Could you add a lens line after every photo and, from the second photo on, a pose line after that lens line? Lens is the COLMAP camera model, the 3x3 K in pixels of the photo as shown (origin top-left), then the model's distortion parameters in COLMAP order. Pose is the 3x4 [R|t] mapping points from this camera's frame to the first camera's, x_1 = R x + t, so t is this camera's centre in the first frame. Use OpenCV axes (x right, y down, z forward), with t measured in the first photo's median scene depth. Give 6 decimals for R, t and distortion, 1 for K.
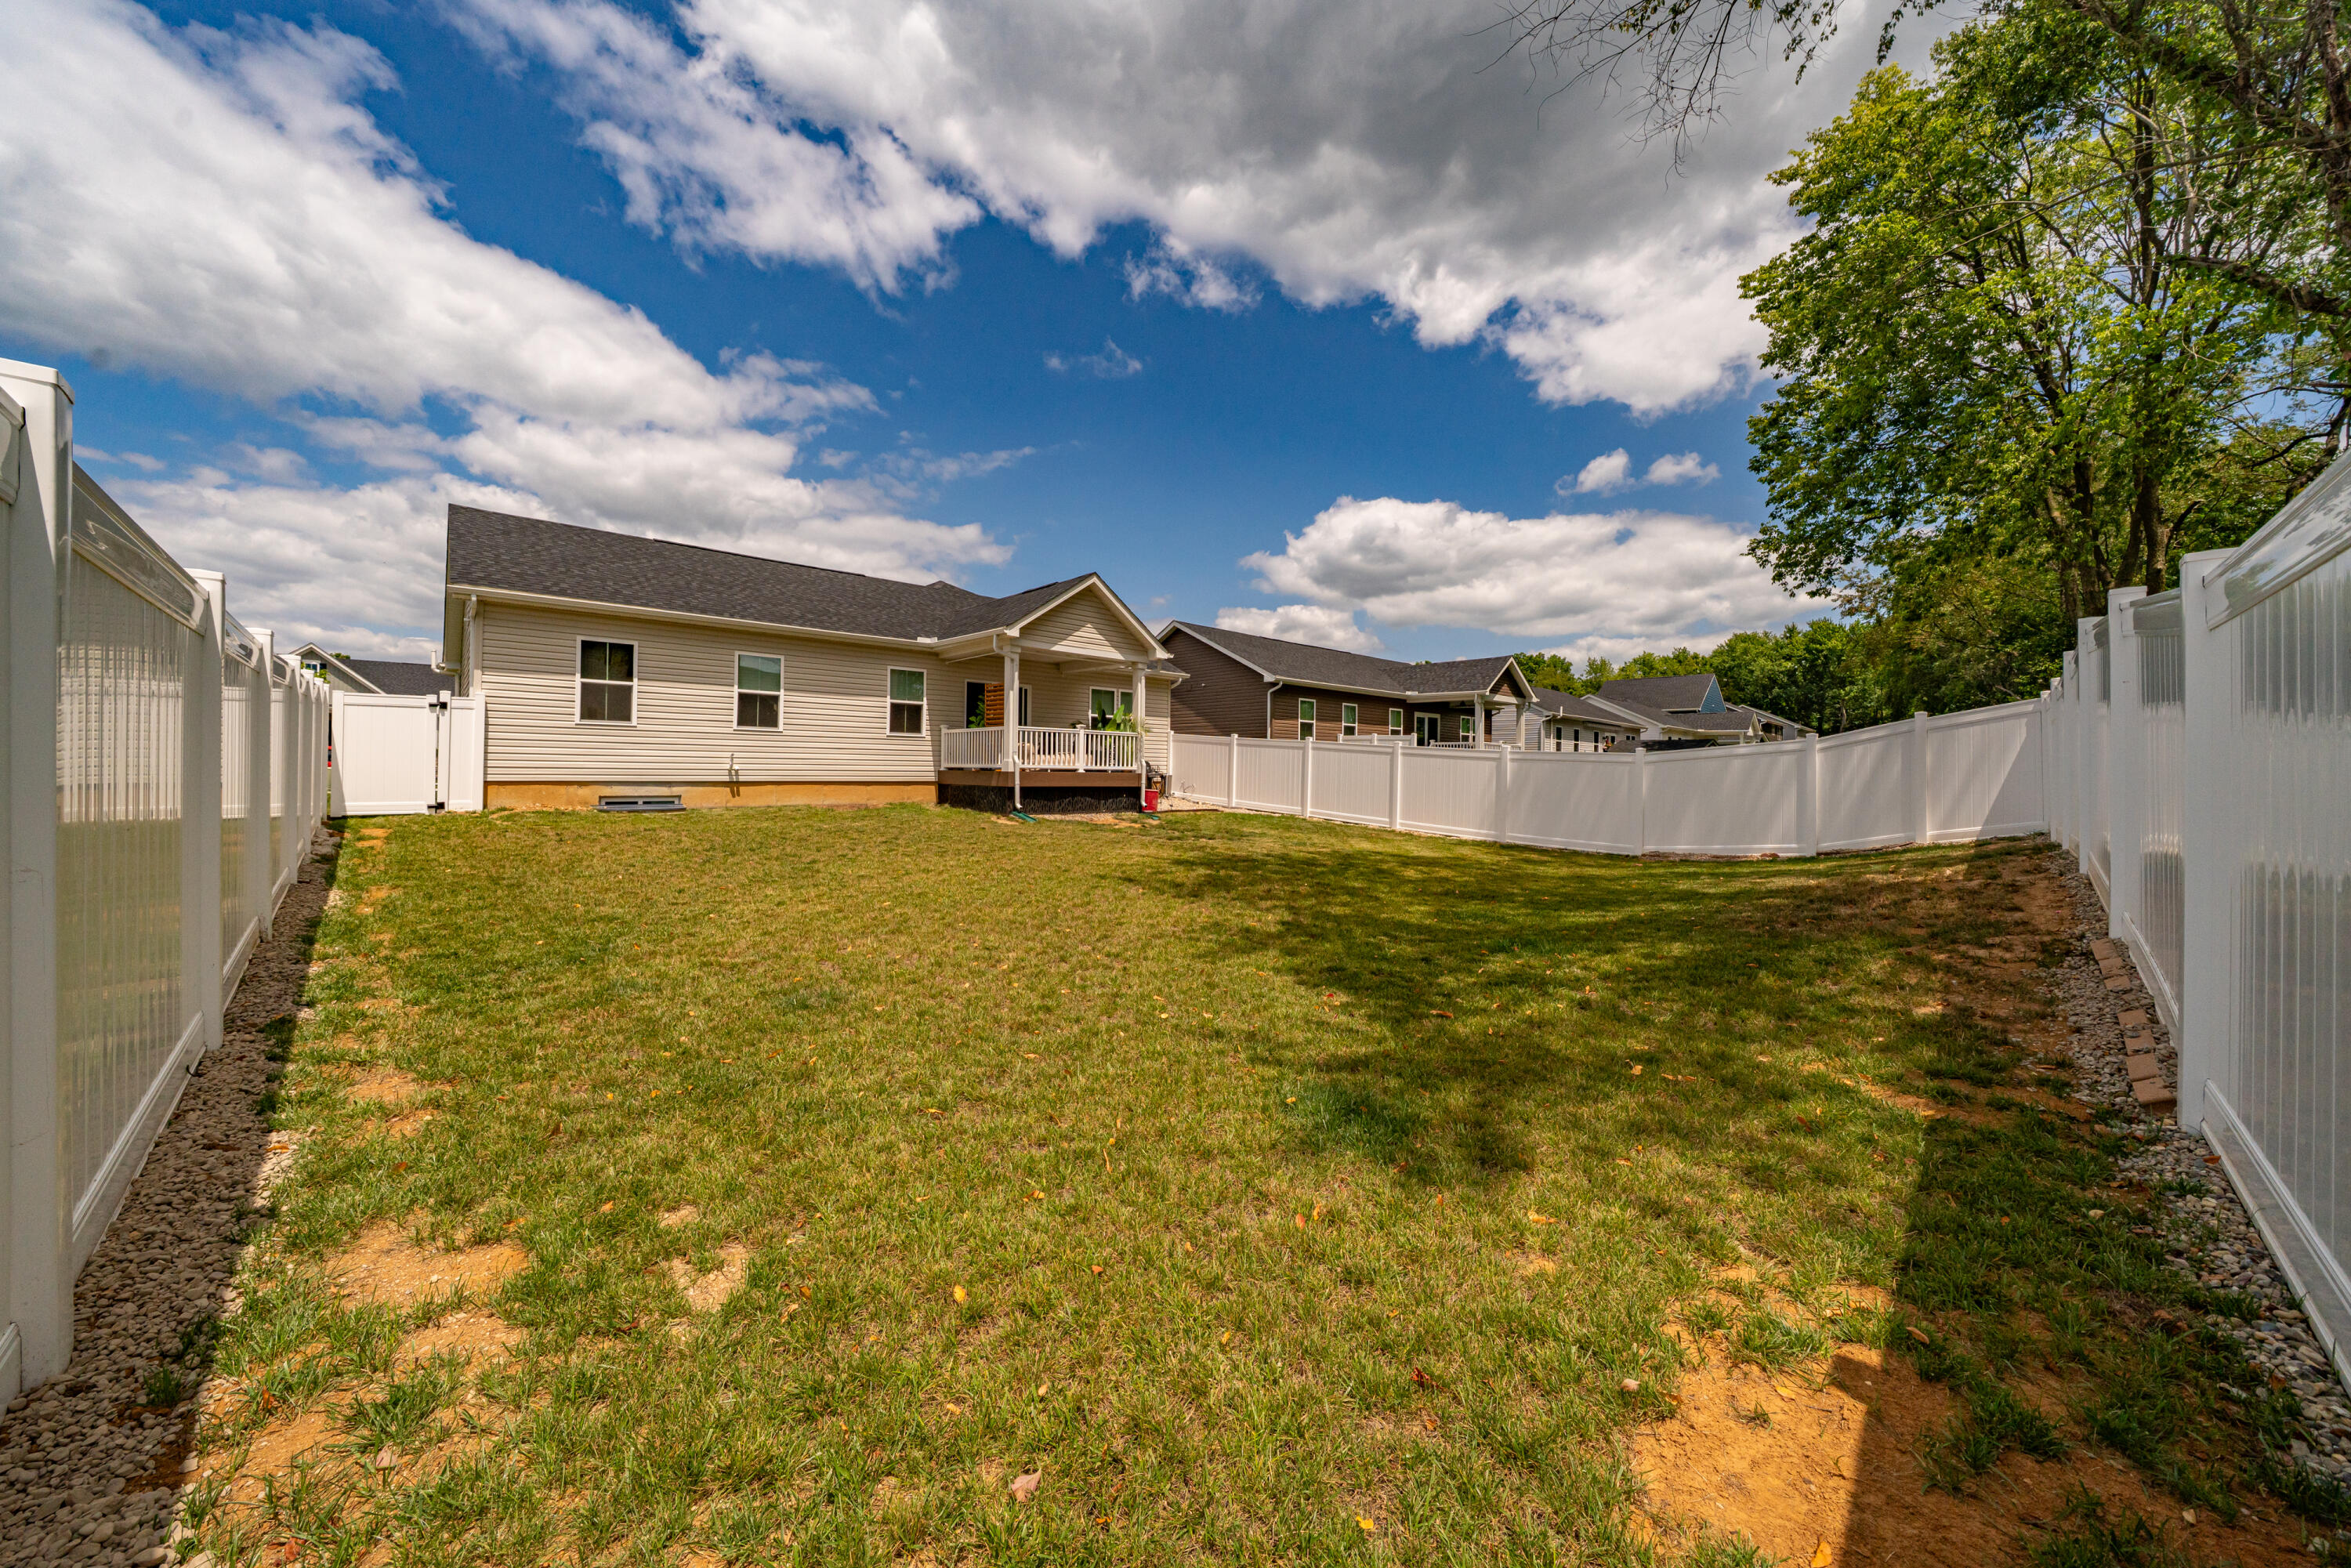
lens RADIAL K [[816.8, 0, 1145.6], [0, 816.8, 755.1], [0, 0, 1]] dist [-0.008041, 0.000724]
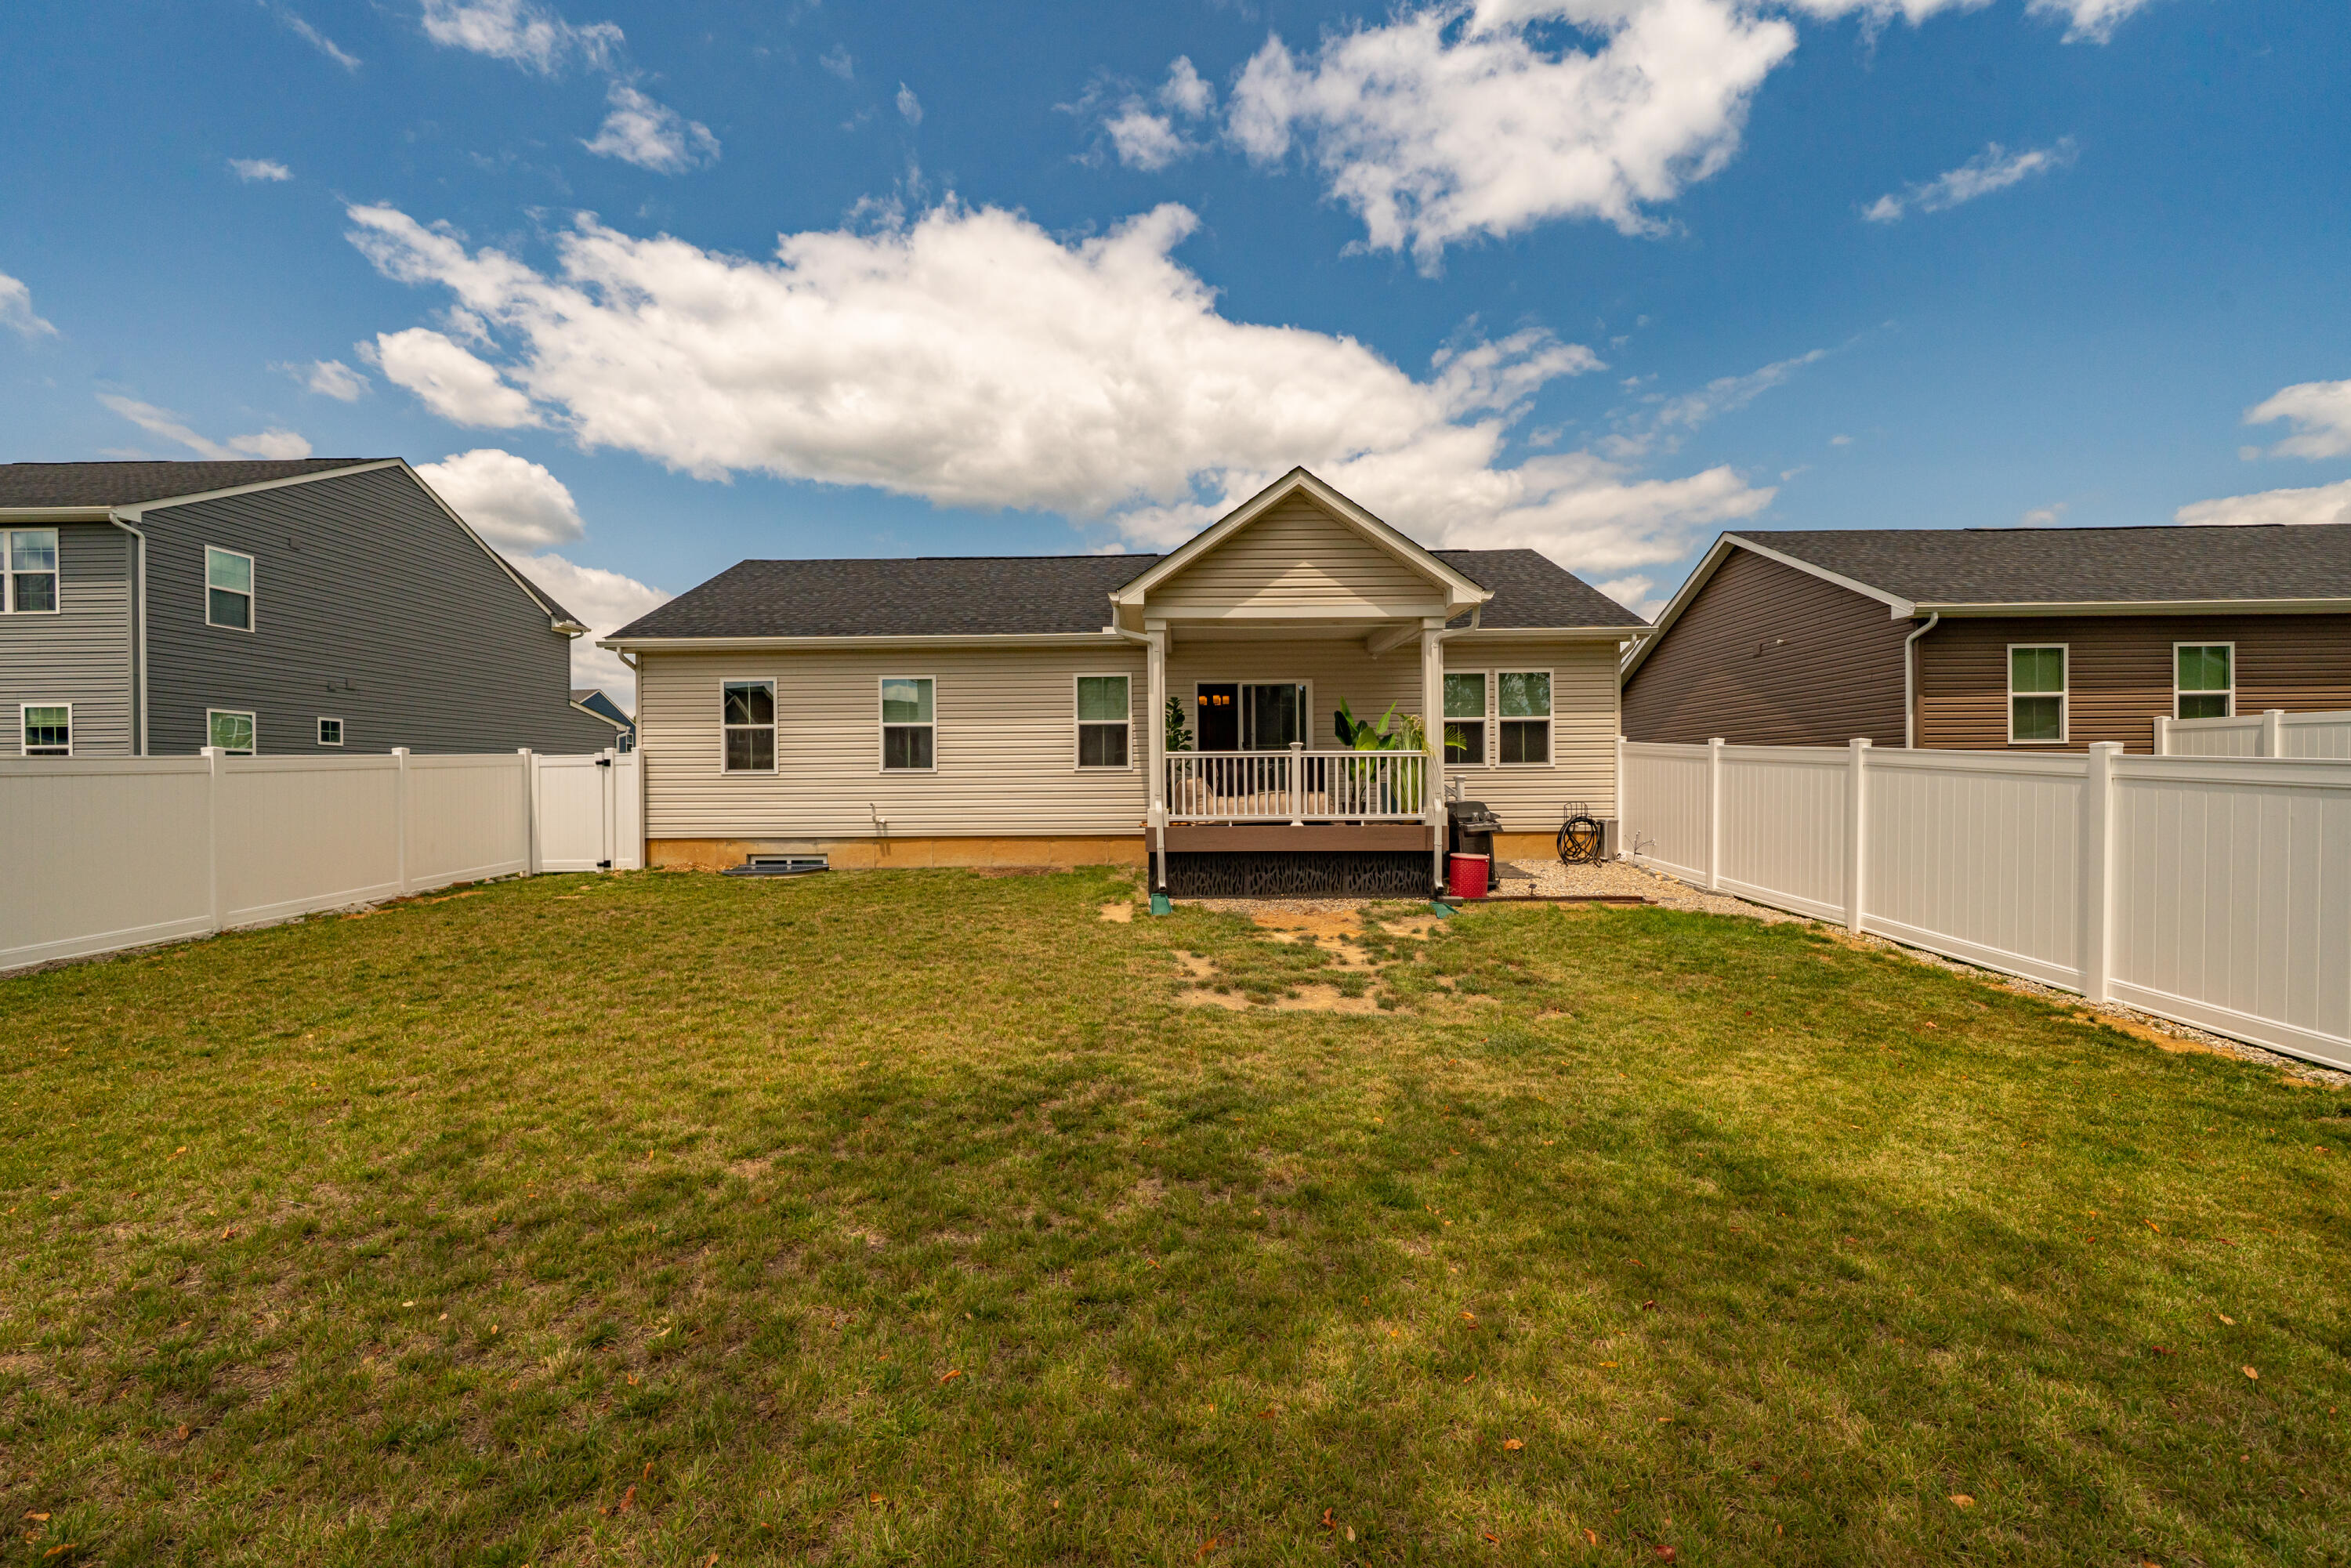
lens RADIAL K [[922.8, 0, 1173.5], [0, 922.8, 788.1], [0, 0, 1]] dist [-0.010862, 0.000705]
pose [[0.719083, -0.020087, -0.694634, 0.297611], [0.029376, 0.999567, 0.001505, -0.008274], [0.694303, -0.021488, 0.719362, 0.471974]]
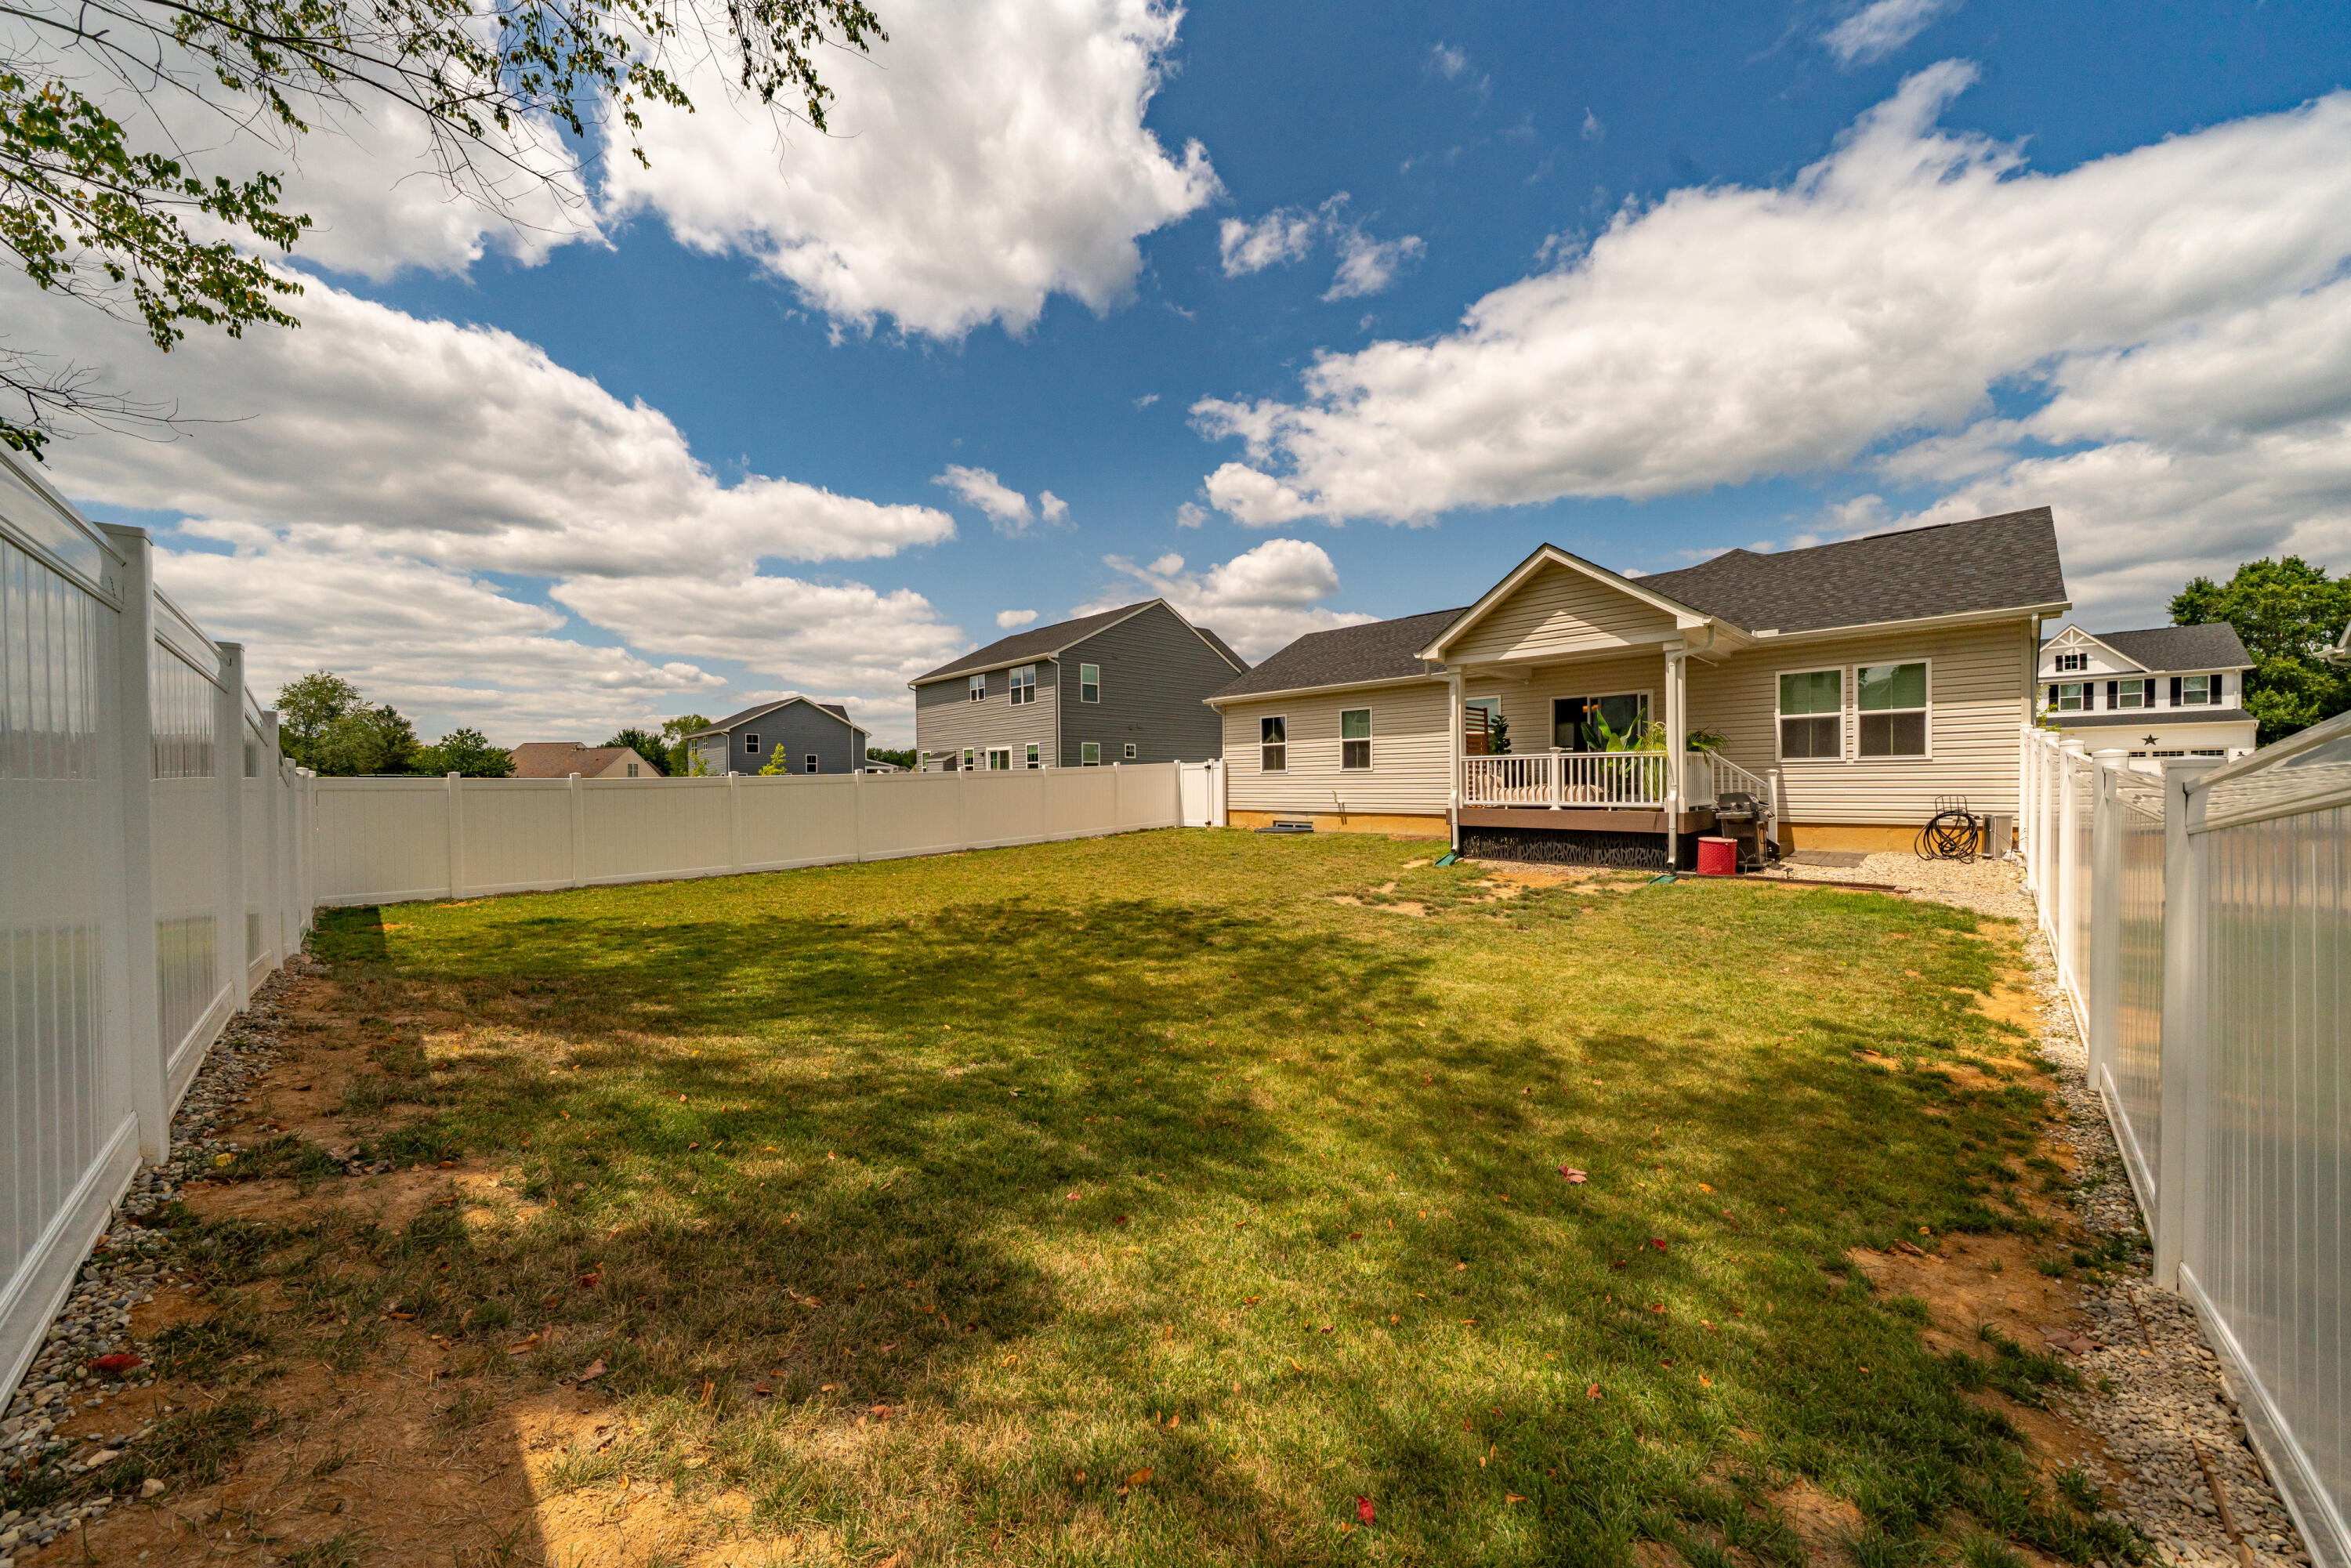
lens RADIAL K [[816.8, 0, 1165.2], [0, 816.8, 786.4], [0, 0, 1]] dist [-0.008041, 0.000724]
pose [[0.019499, -0.009509, -0.999765, 0.655488], [0.027142, 0.999591, -0.008978, -0.003605], [0.999441, -0.026960, 0.019749, 0.611843]]
